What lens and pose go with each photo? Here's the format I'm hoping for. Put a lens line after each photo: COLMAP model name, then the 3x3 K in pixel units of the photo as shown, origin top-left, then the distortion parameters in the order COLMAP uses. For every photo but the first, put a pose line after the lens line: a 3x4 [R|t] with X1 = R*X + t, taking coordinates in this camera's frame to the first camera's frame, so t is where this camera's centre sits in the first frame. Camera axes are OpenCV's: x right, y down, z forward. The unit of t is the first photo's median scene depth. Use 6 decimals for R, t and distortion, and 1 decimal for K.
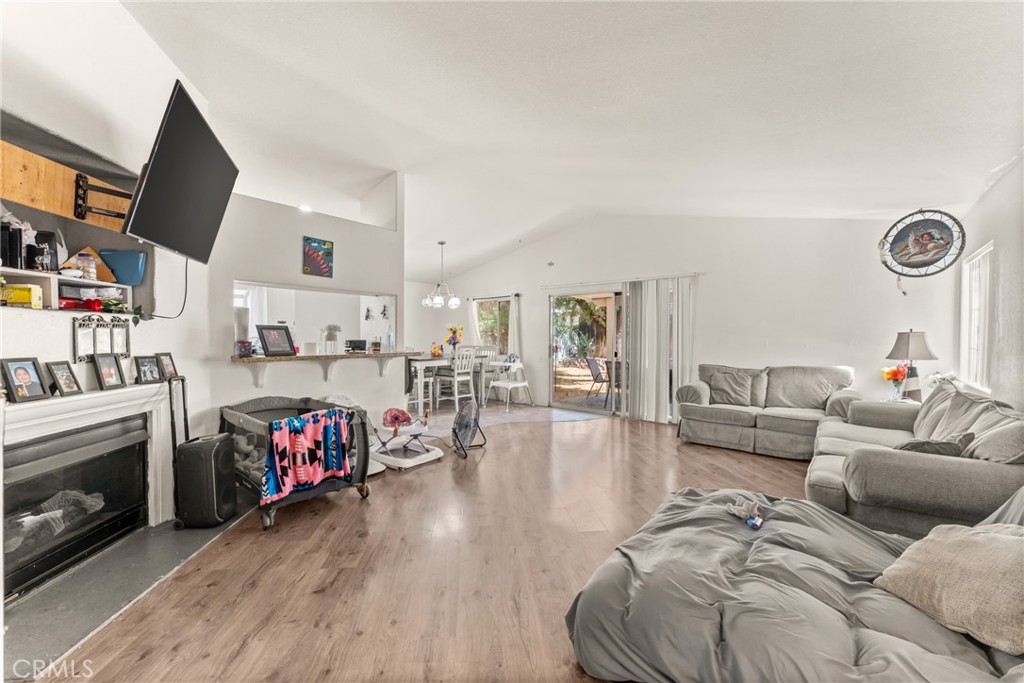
lens RADIAL K [[408.9, 0, 507.8], [0, 408.9, 340.8], [0, 0, 1]] dist [0.000692, -0.000153]
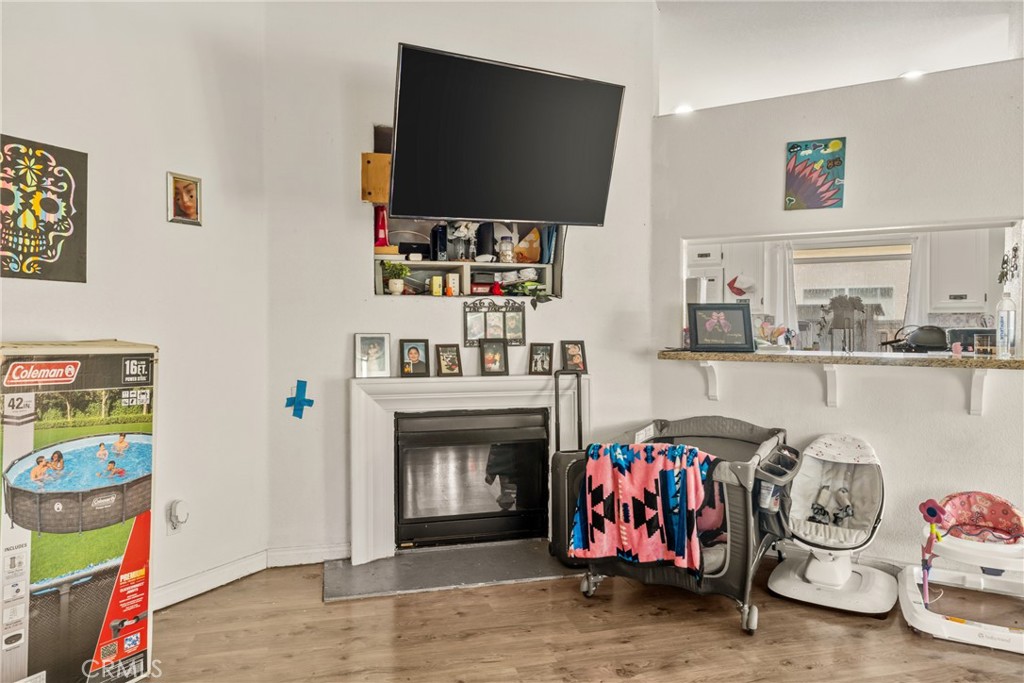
lens RADIAL K [[677.8, 0, 513.2], [0, 677.8, 334.9], [0, 0, 1]] dist [0.012430, -0.000204]
pose [[0.175322, 0.011592, -0.984443, 0.490975], [-0.011932, 0.999882, 0.009649, 0.005365], [0.984439, 0.010055, 0.175440, 0.631900]]
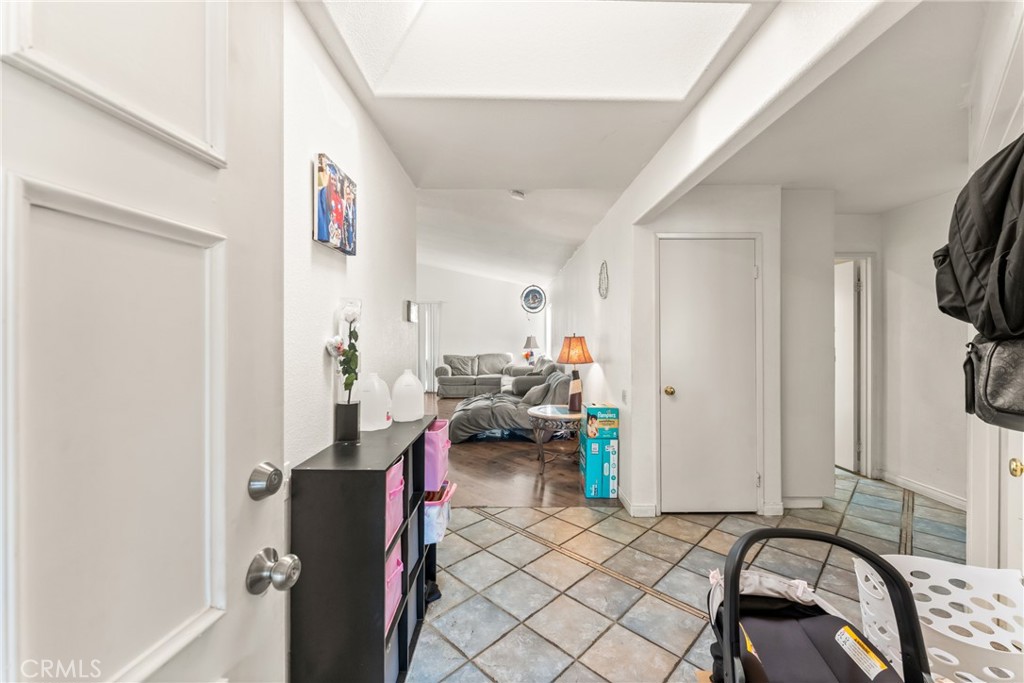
lens RADIAL K [[408.9, 0, 513.9], [0, 408.9, 335.9], [0, 0, 1]] dist [0.000692, -0.000153]
pose [[0.755636, -0.007365, 0.654950, -0.679667], [0.013782, 0.999894, -0.004656, -0.017402], [-0.654847, 0.012545, 0.755658, -0.771267]]
